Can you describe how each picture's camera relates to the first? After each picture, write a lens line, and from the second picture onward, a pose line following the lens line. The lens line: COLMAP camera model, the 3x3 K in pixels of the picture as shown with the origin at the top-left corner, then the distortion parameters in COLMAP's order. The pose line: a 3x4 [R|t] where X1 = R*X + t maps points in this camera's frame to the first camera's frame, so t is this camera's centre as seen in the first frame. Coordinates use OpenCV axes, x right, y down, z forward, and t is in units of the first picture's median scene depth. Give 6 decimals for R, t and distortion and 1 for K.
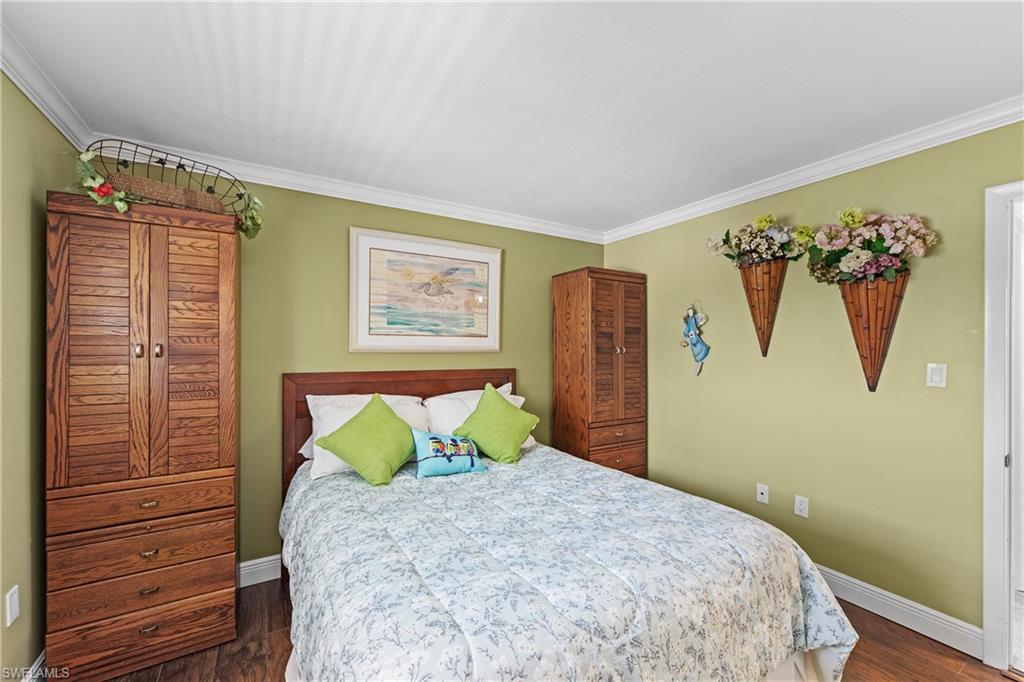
lens RADIAL K [[407.7, 0, 511.1], [0, 407.7, 348.6], [0, 0, 1]] dist [0.006152, -0.001230]
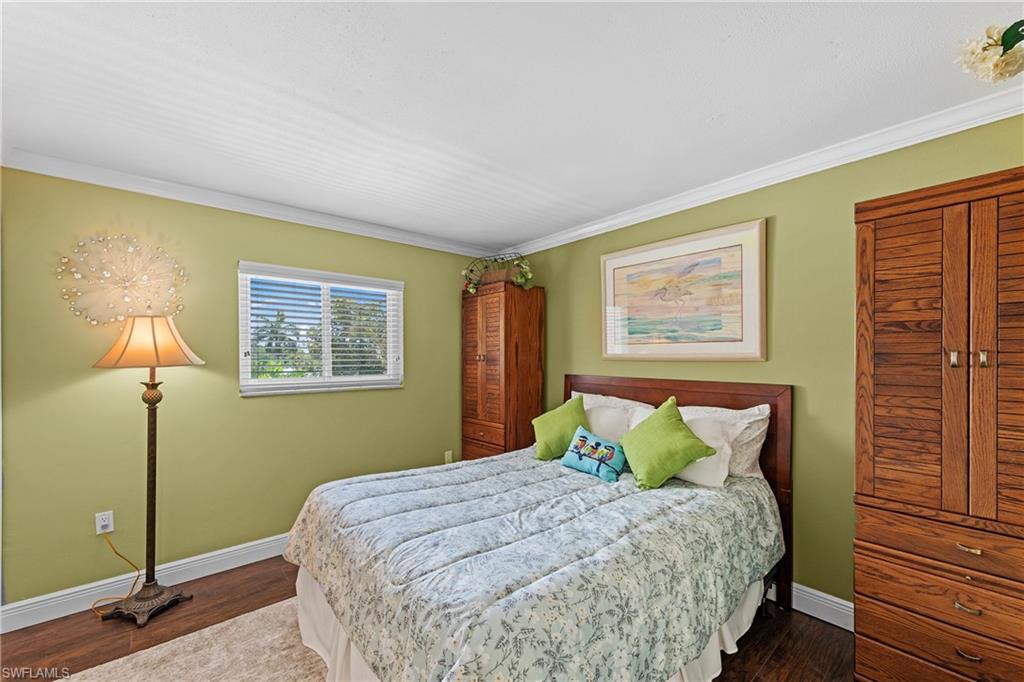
lens RADIAL K [[407.7, 0, 497.1], [0, 407.7, 355.3], [0, 0, 1]] dist [0.006152, -0.001230]
pose [[0.150780, -0.006450, -0.988546, 0.670515], [0.002301, 0.999978, -0.006174, 0.002282], [0.988565, -0.001344, 0.150791, 0.456377]]
